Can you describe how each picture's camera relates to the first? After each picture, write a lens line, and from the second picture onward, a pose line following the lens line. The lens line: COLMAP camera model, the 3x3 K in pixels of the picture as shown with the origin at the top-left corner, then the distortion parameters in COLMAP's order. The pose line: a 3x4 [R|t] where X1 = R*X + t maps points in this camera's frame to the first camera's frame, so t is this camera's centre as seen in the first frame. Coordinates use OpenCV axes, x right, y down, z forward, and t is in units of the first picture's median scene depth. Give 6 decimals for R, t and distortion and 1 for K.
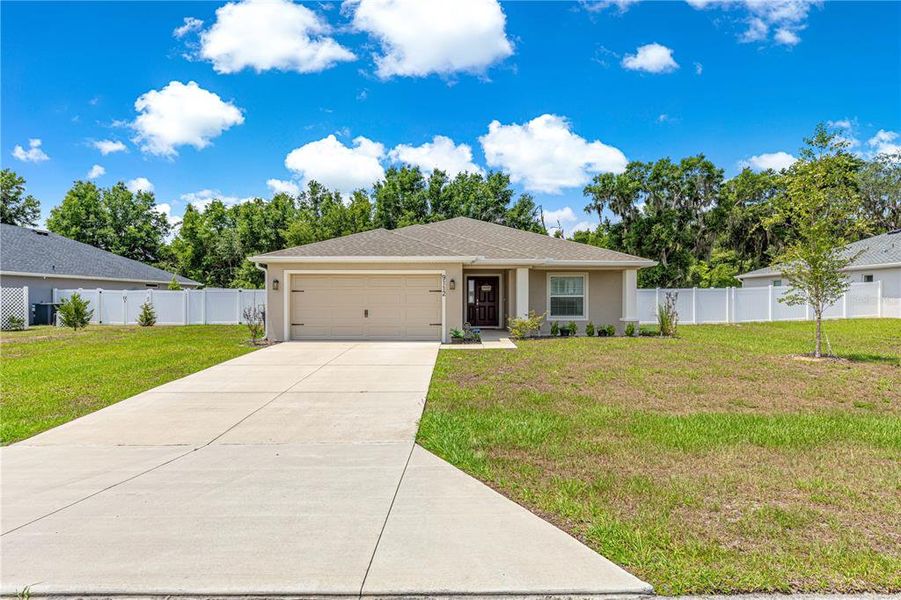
lens RADIAL K [[402.5, 0, 455.5], [0, 402.5, 299.5], [0, 0, 1]] dist [0.000301, 0.000232]
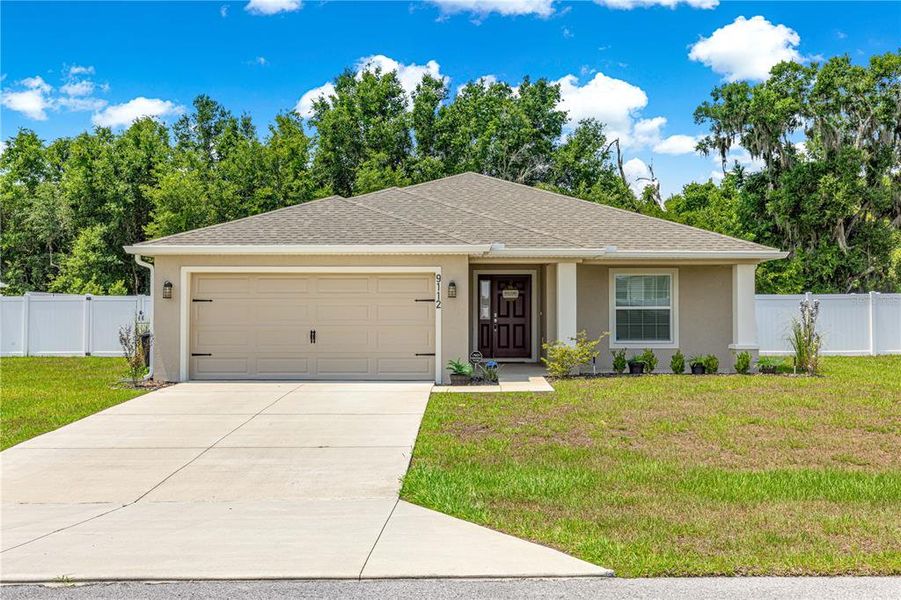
lens RADIAL K [[772.6, 0, 463.4], [0, 772.6, 284.4], [0, 0, 1]] dist [0.002050, 0.004839]
pose [[1.000000, -0.000560, -0.000095, 0.002563], [0.000556, 0.999407, -0.034417, -0.001204], [0.000114, 0.034417, 0.999408, -0.052190]]
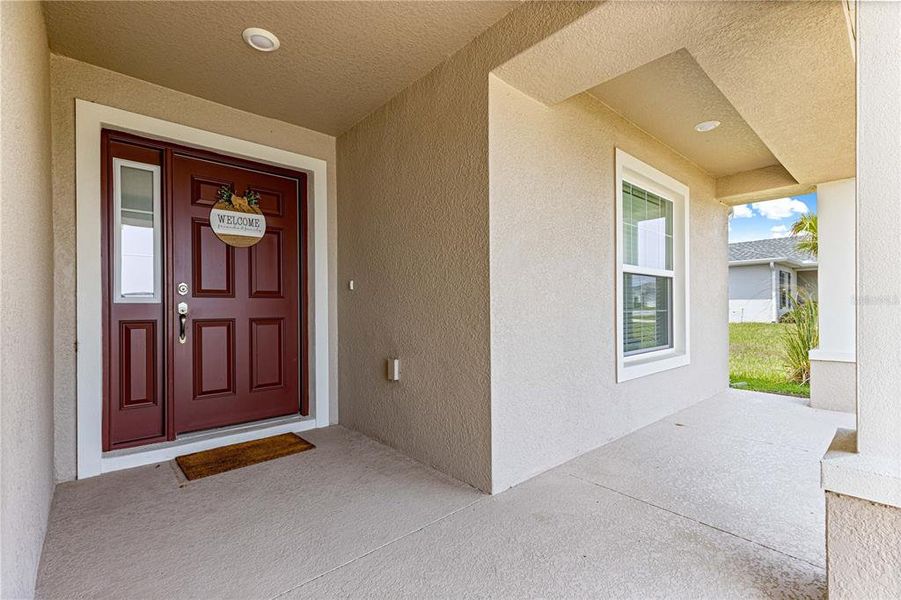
lens RADIAL K [[399.2, 0, 452.6], [0, 399.2, 306.5], [0, 0, 1]] dist [0.002642, 0.000178]
pose [[0.755216, -0.004482, 0.655460, 0.010815], [0.004754, 0.999988, 0.001360, 0.003951], [-0.655459, 0.002088, 0.755228, 0.294419]]
